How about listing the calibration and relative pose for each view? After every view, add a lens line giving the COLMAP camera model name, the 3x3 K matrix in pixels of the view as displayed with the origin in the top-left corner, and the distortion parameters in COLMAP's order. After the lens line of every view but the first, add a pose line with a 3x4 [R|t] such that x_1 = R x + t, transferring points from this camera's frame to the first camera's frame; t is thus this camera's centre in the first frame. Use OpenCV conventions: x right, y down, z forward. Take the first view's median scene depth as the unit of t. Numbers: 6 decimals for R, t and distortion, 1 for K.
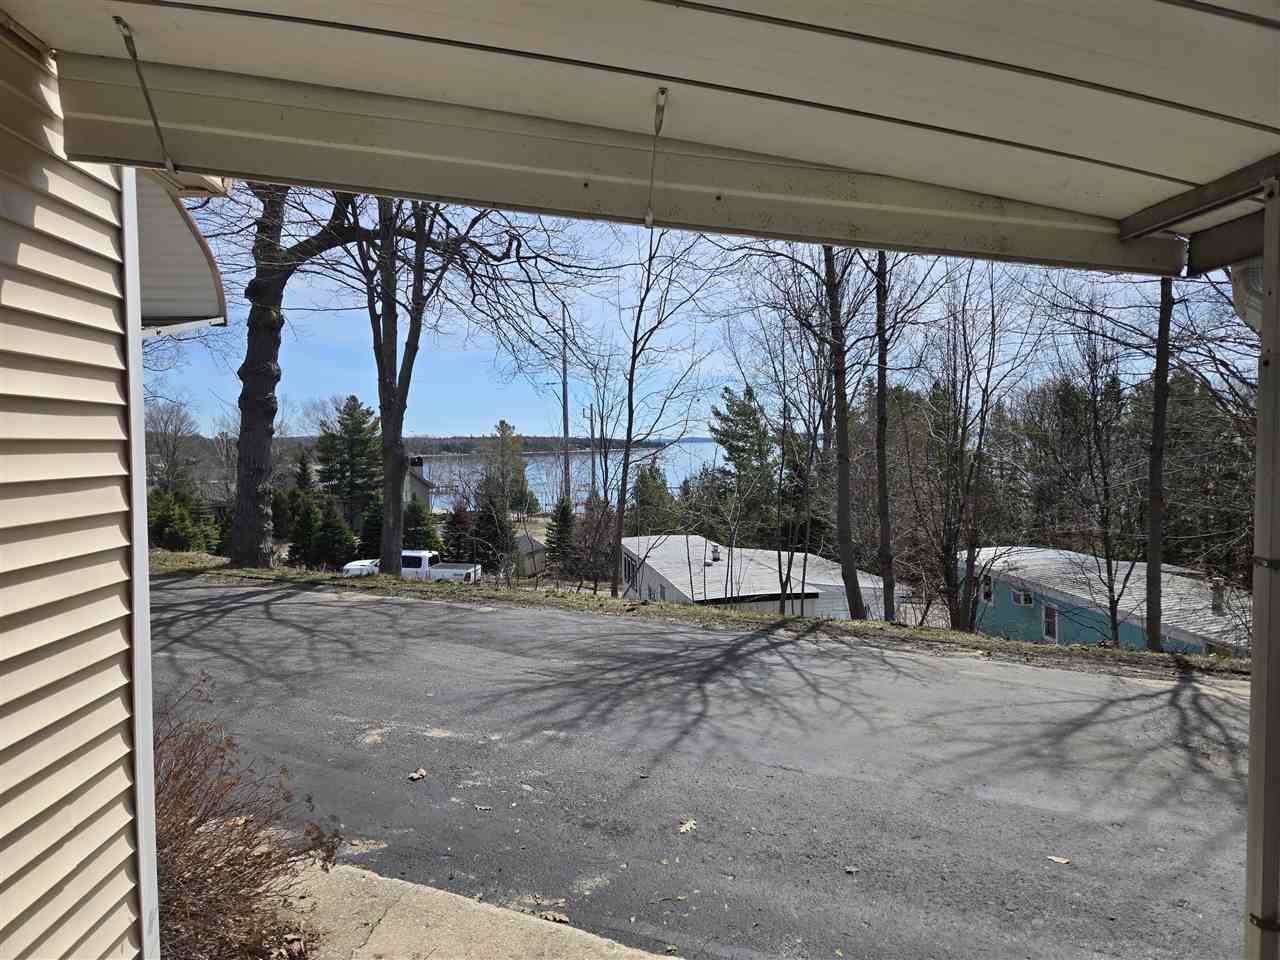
lens RADIAL K [[866.0, 0, 640.0], [0, 866.0, 480.0], [0, 0, 1]] dist [0.041589, -0.000622]
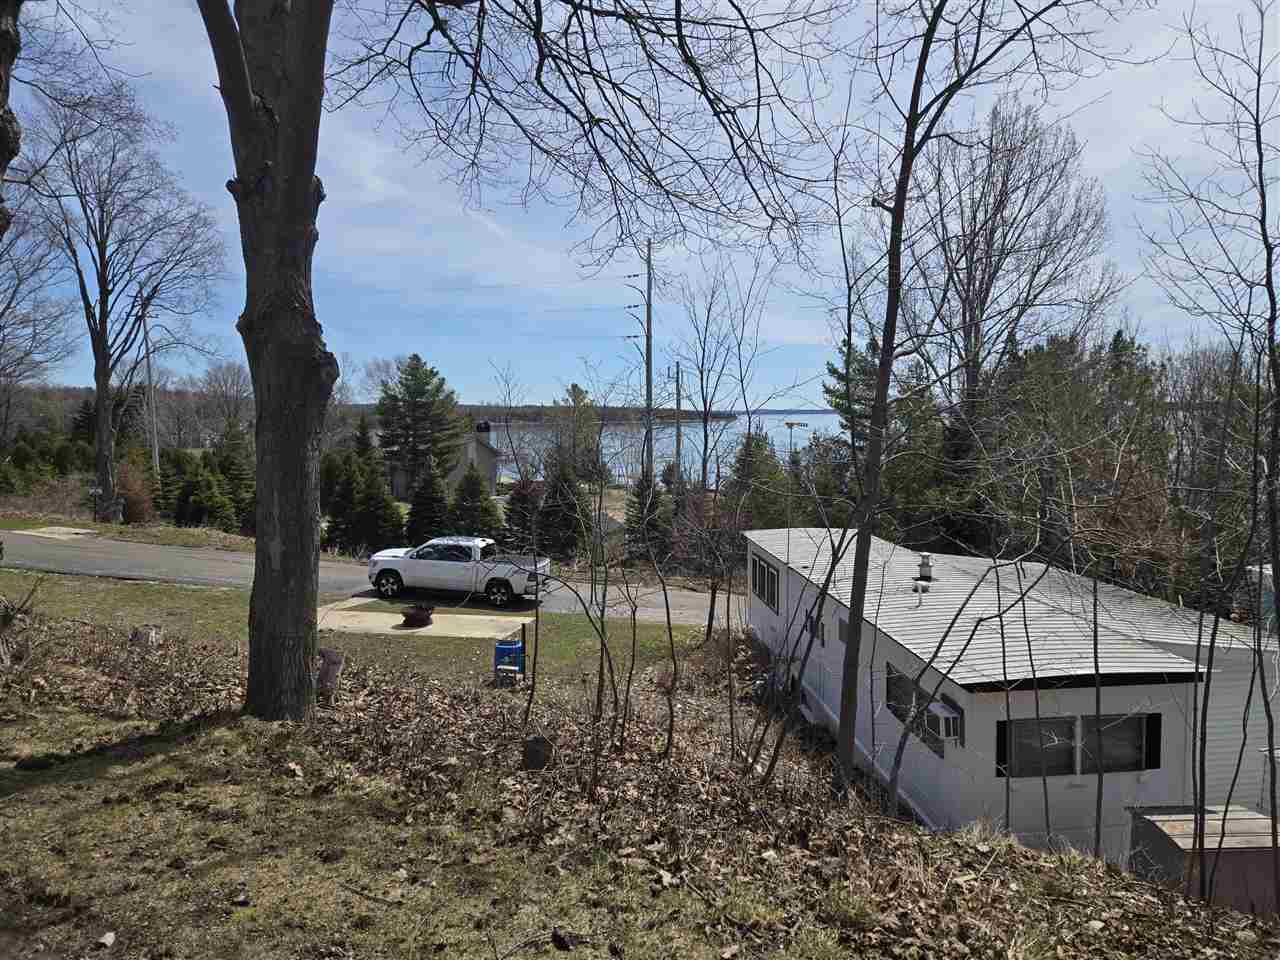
lens RADIAL K [[866.0, 0, 640.0], [0, 866.0, 480.0], [0, 0, 1]] dist [0.041589, -0.000622]
pose [[0.996745, 0.018083, -0.078569, -0.027580], [-0.015437, 0.999297, 0.034161, 0.001792], [0.079131, -0.032837, 0.996323, 0.150327]]
